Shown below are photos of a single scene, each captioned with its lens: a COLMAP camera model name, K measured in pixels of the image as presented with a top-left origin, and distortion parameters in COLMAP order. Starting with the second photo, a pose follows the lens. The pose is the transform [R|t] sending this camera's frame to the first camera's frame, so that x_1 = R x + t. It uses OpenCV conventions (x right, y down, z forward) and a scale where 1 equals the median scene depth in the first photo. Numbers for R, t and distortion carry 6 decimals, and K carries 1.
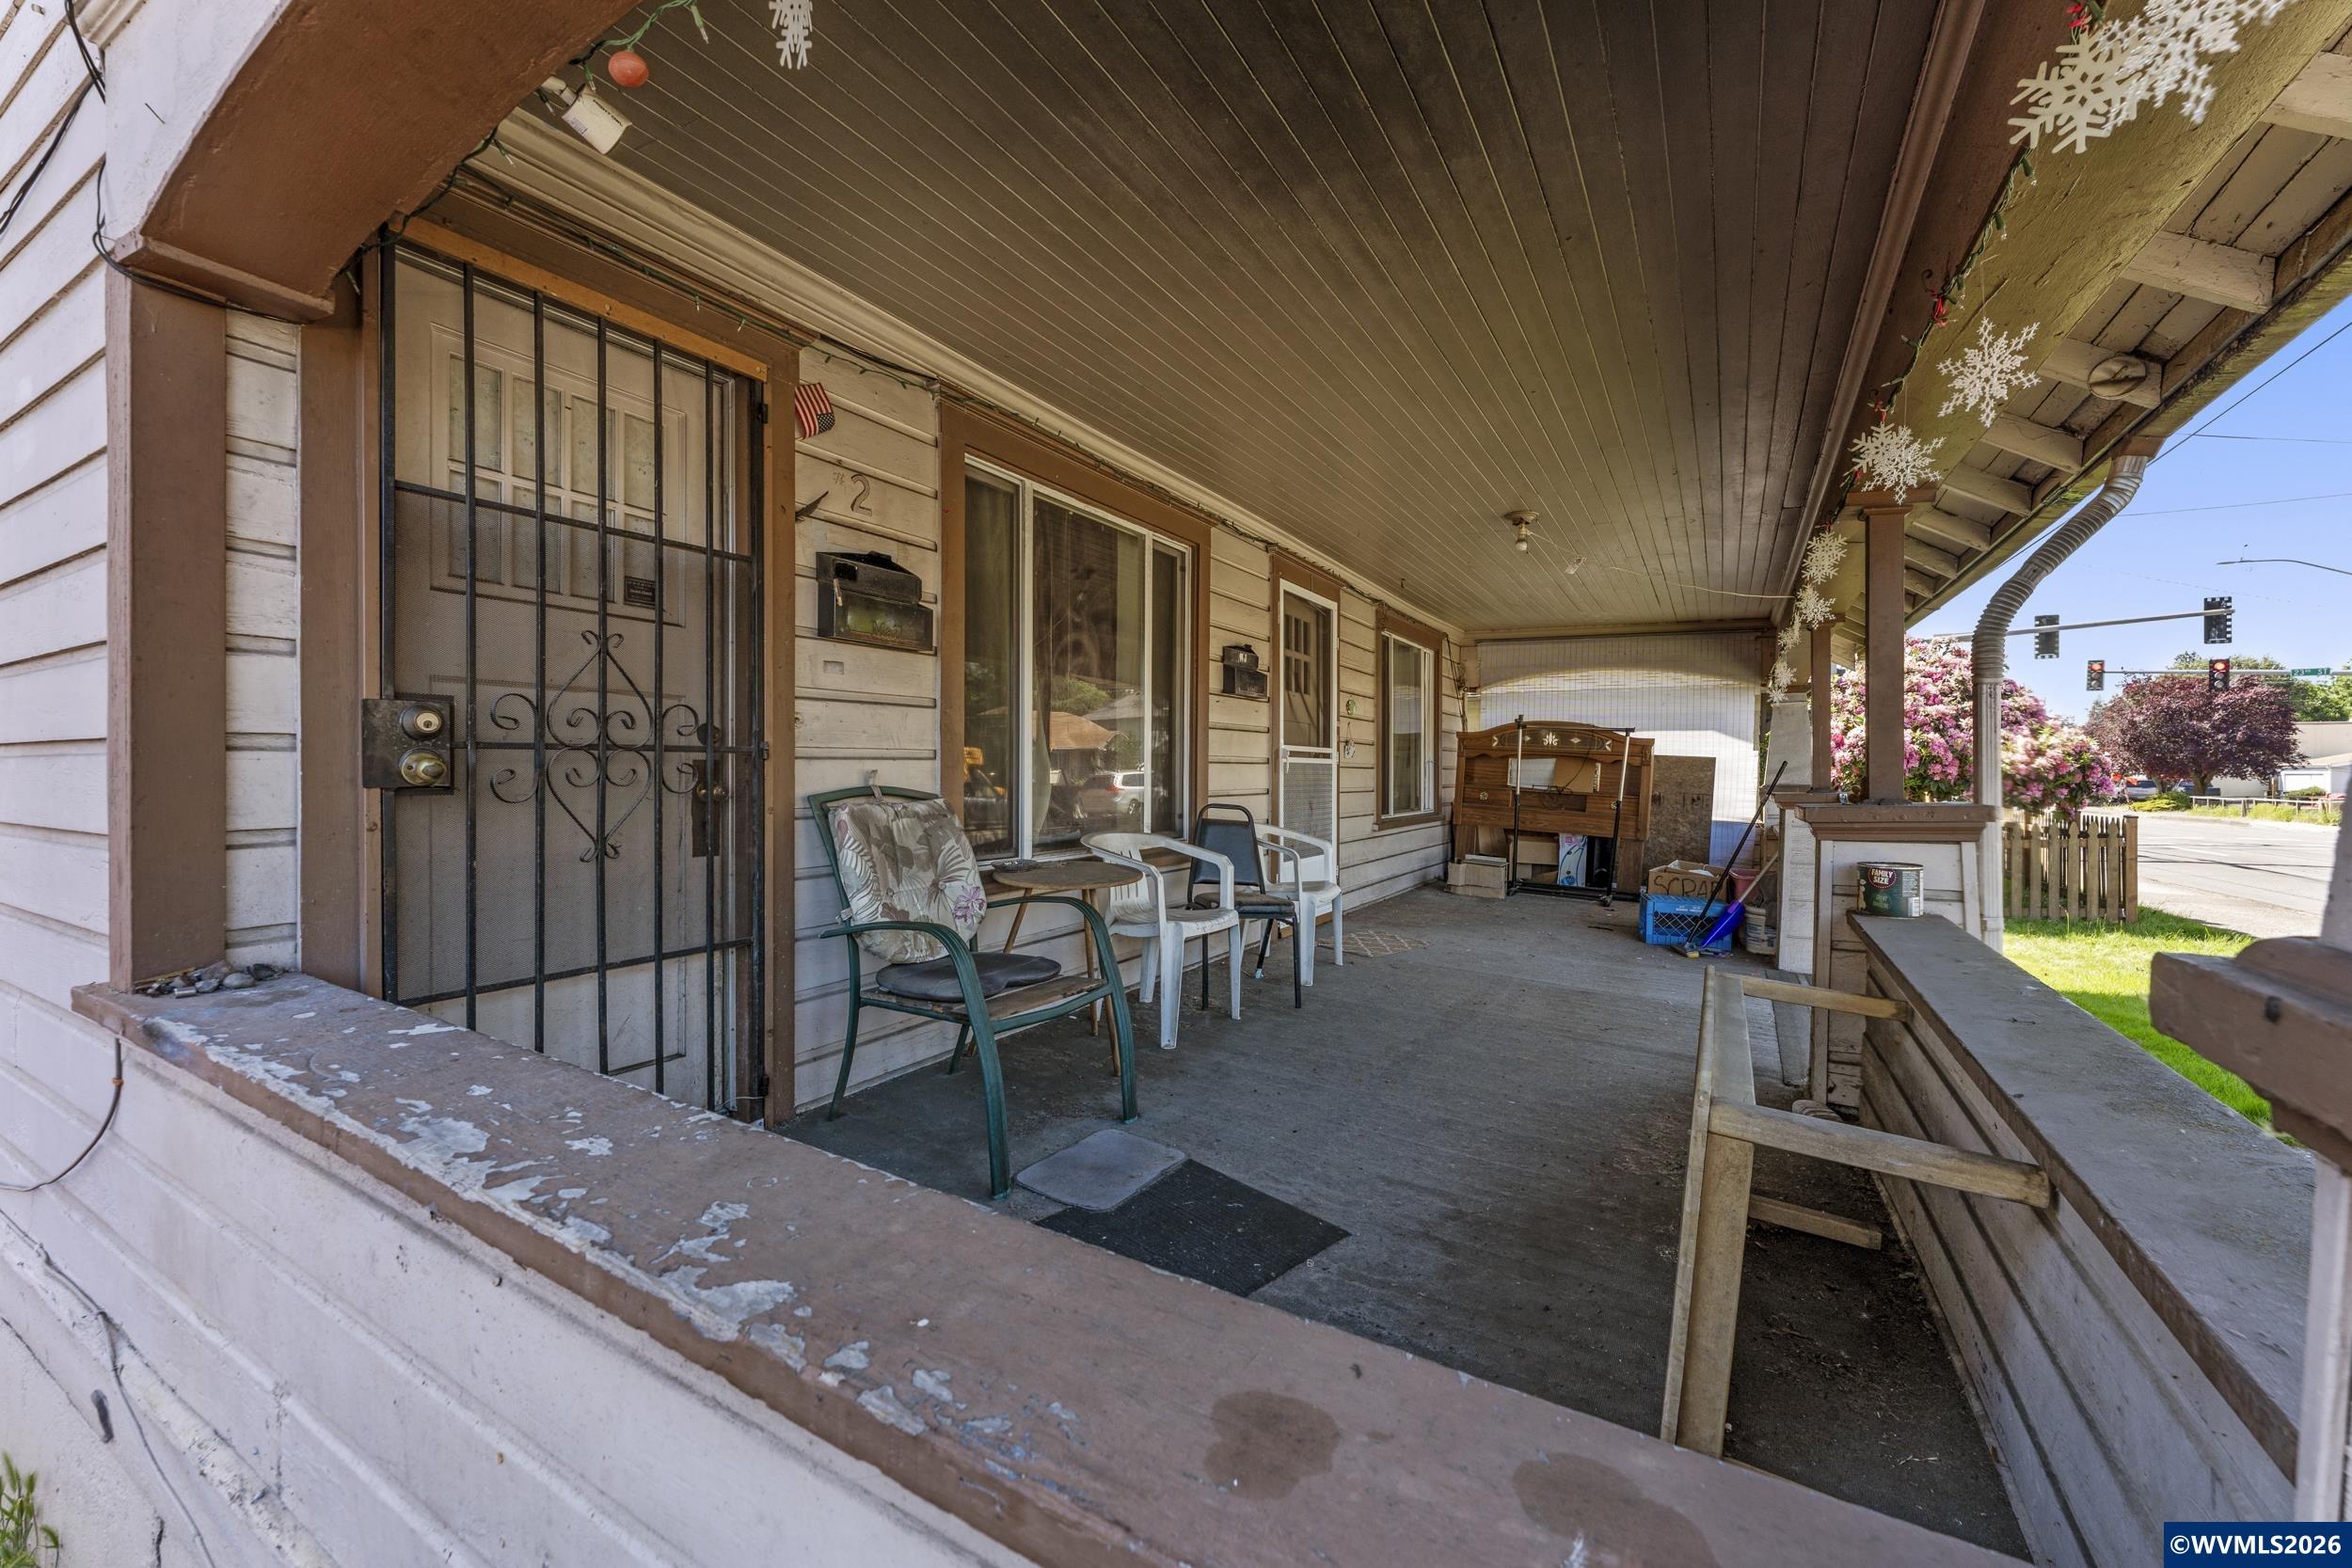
lens RADIAL K [[944.2, 0, 1166.1], [0, 944.2, 771.0], [0, 0, 1]] dist [0.003428, 0.000084]
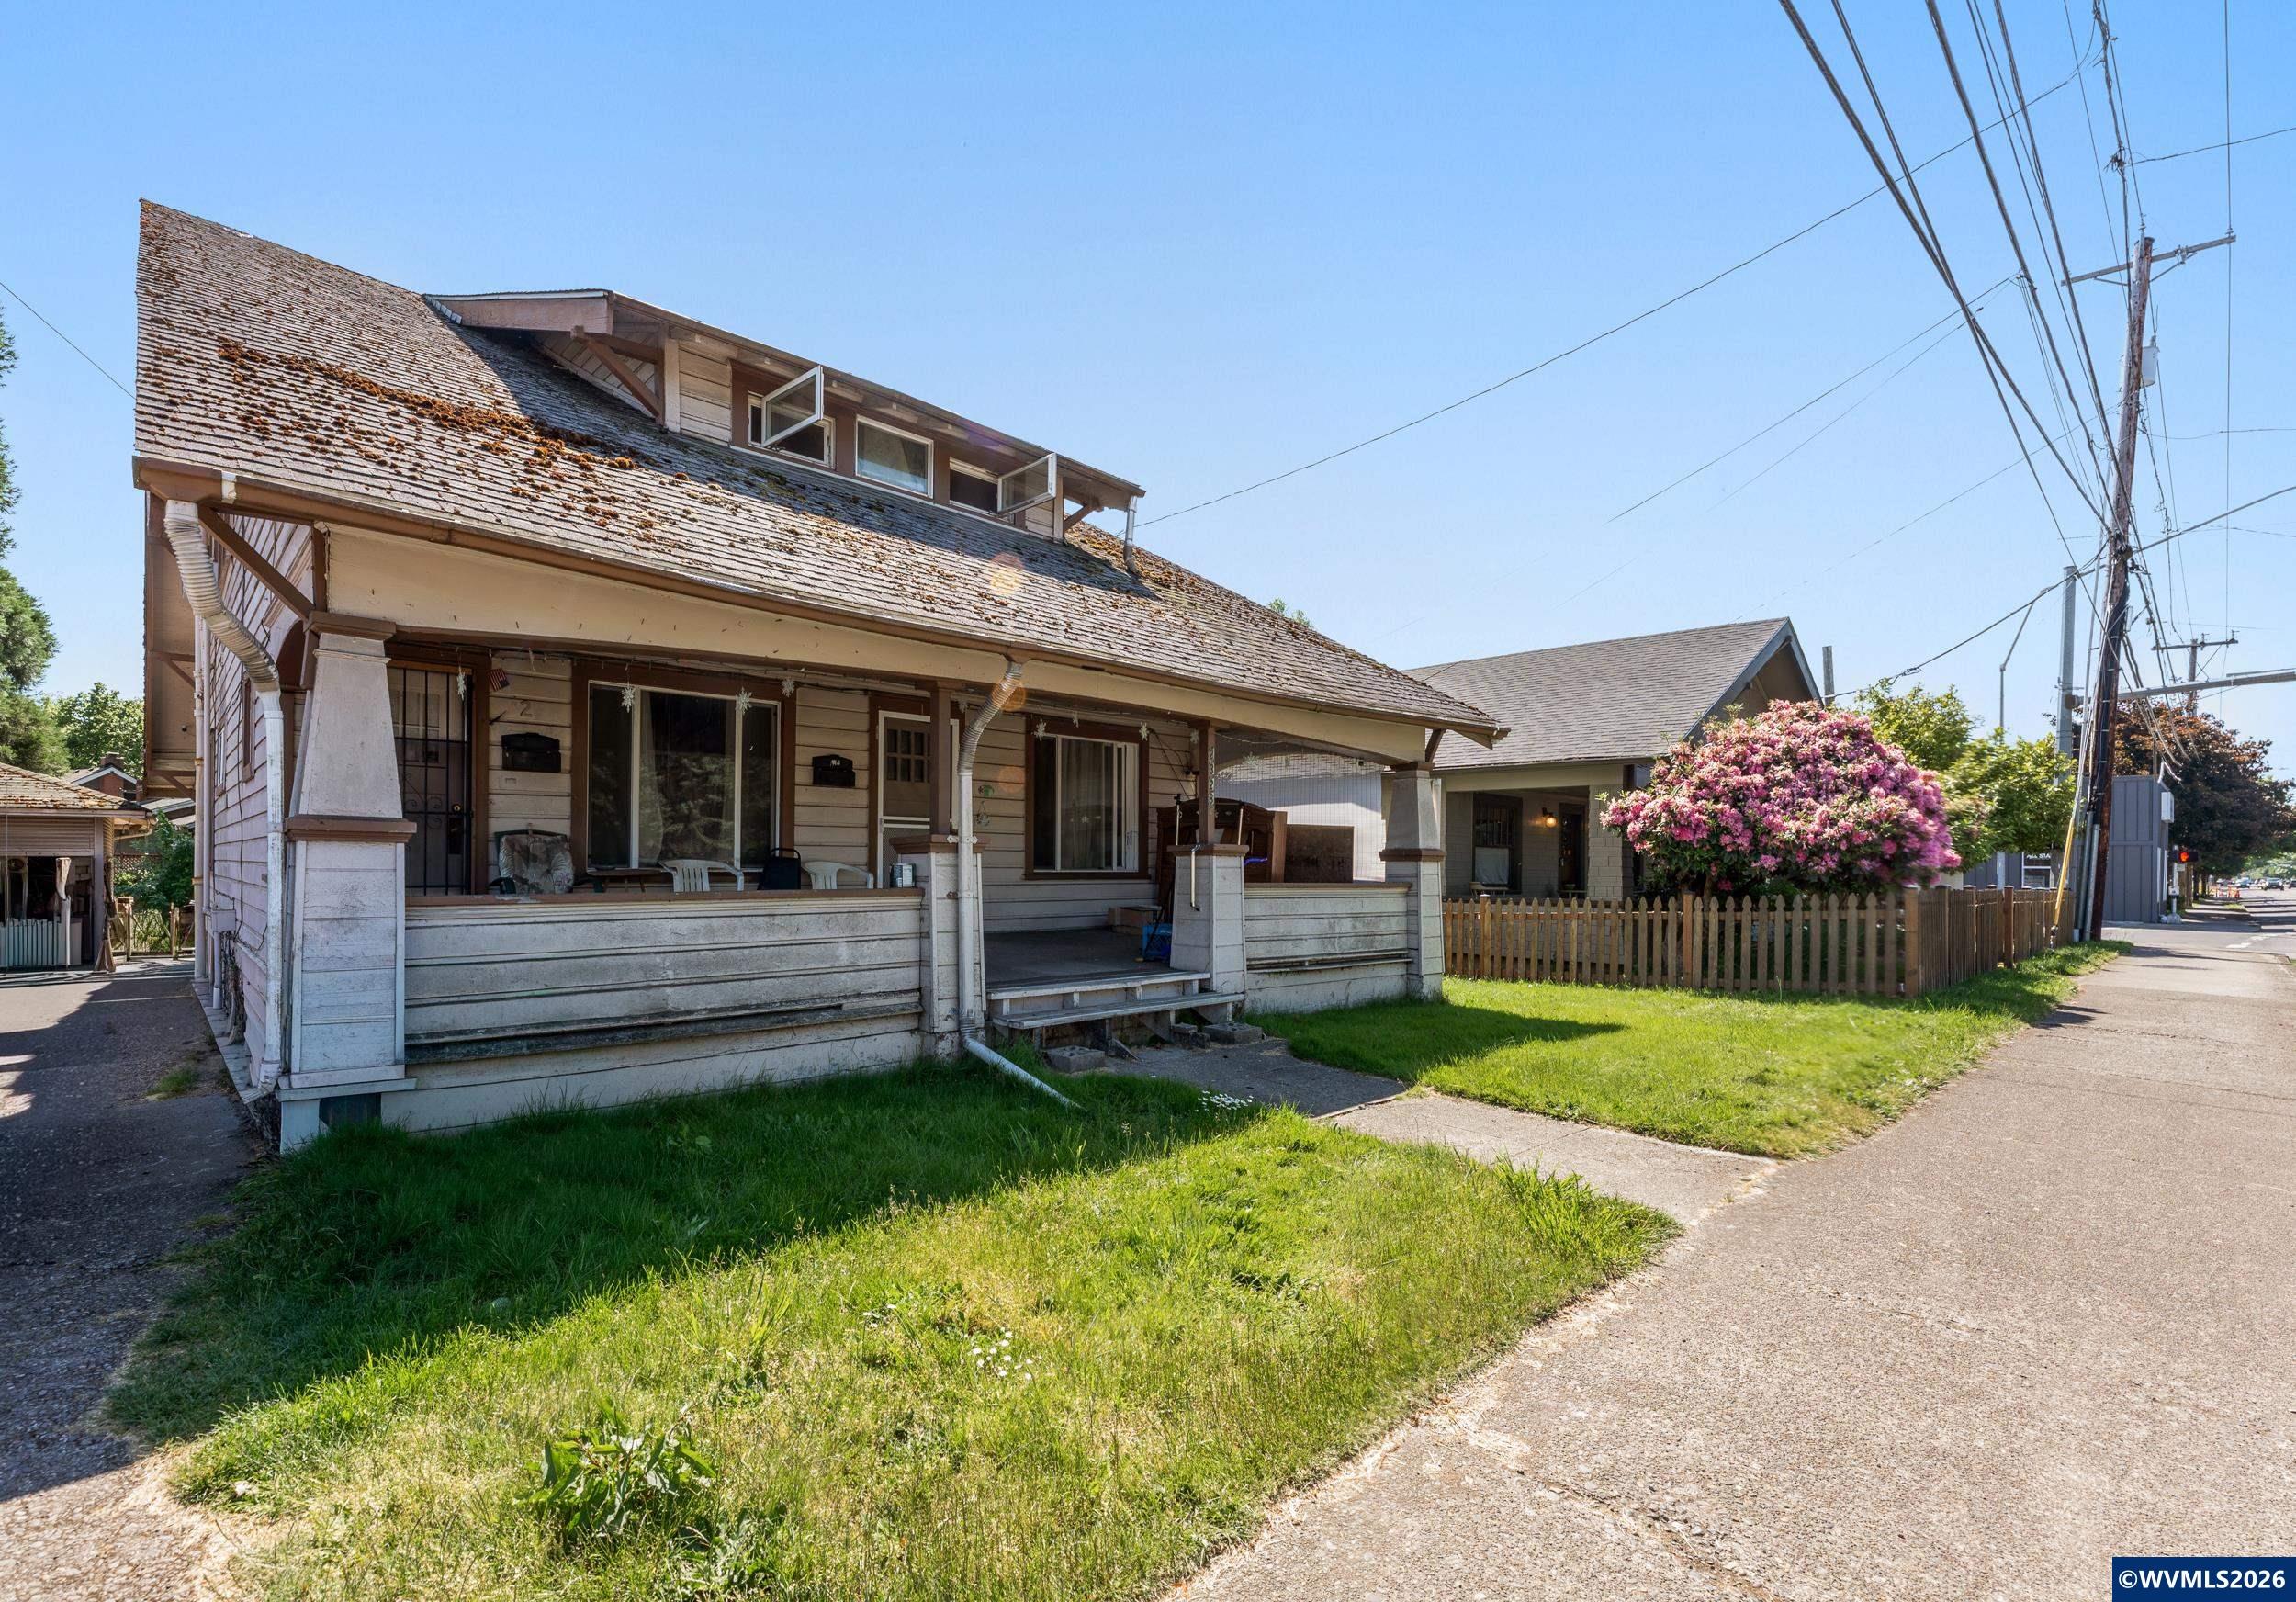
lens RADIAL K [[1034.1, 0, 1003.5], [0, 1034.1, 848.1], [0, 0, 1]] dist [-0.005558, -0.000119]
pose [[0.940466, 0.000296, -0.339887, 1.476574], [-0.004877, 0.999908, -0.012624, 0.077315], [0.339852, 0.013530, 0.940381, -0.909711]]
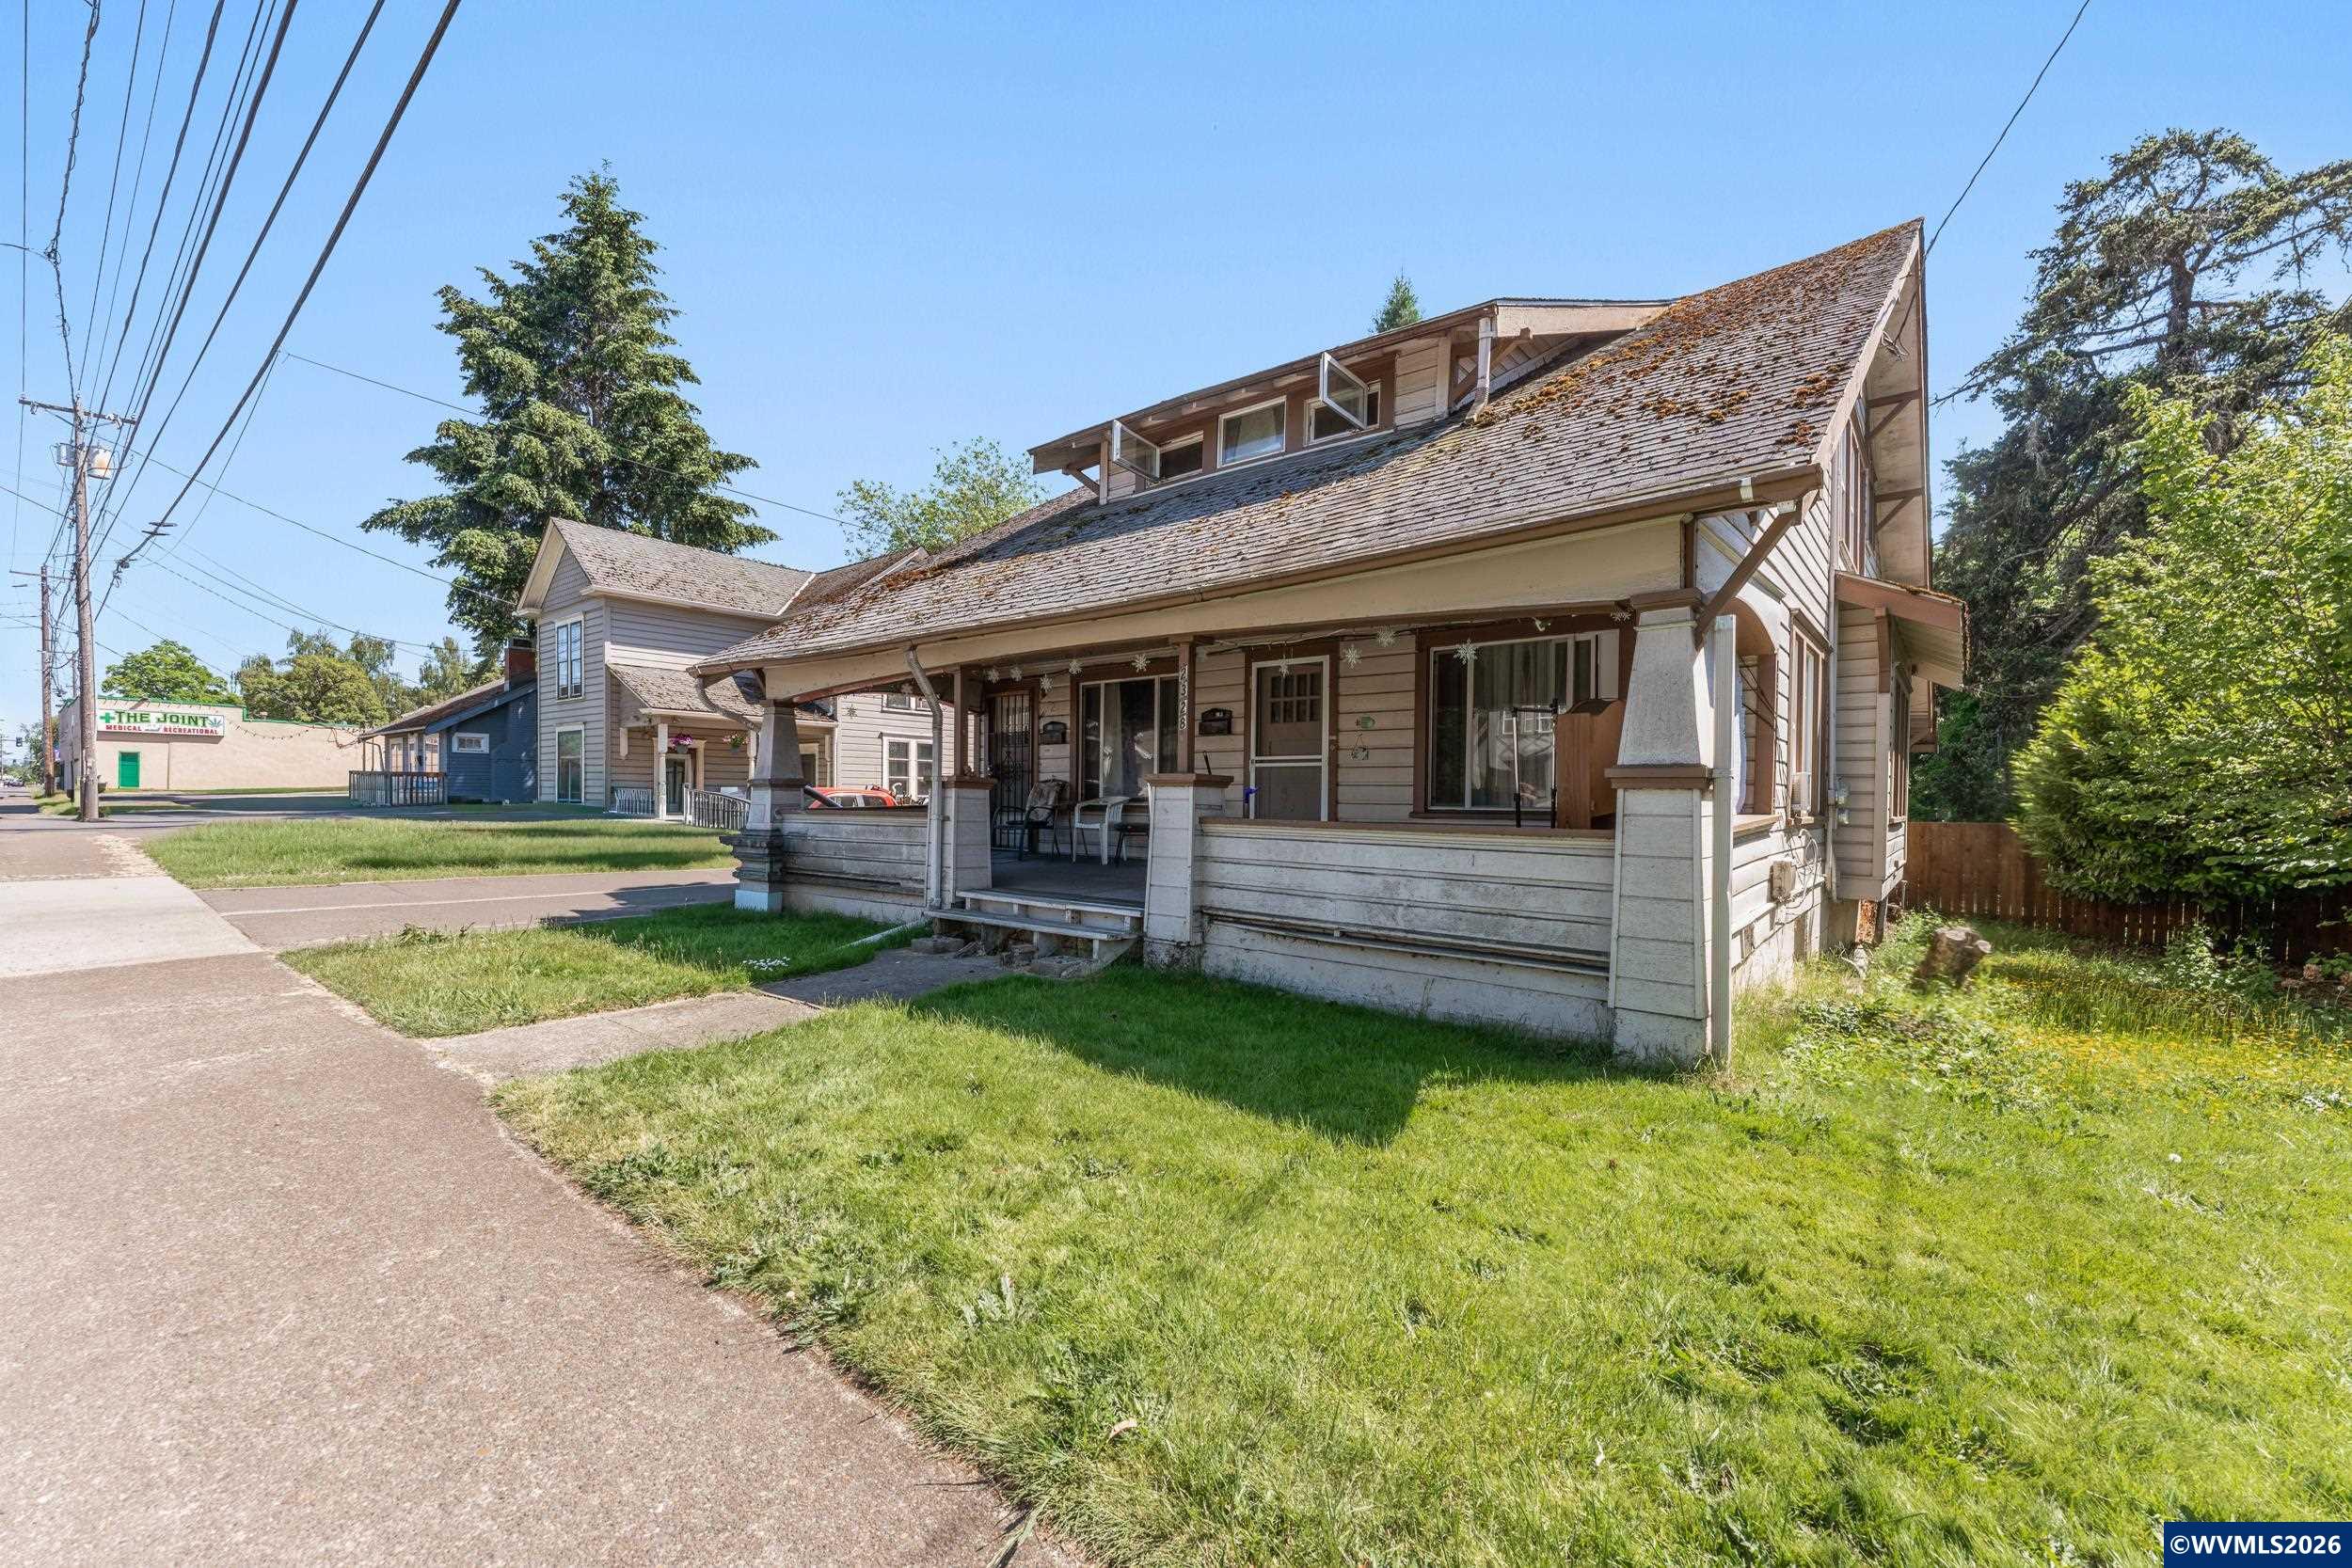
lens RADIAL K [[944.2, 0, 1177.5], [0, 944.2, 808.5], [0, 0, 1]] dist [0.003428, 0.000084]
pose [[-0.161844, 0.005999, -0.986798, 3.098226], [-0.006041, 0.999957, 0.007069, 0.094652], [0.986798, 0.007105, -0.161801, 1.875923]]
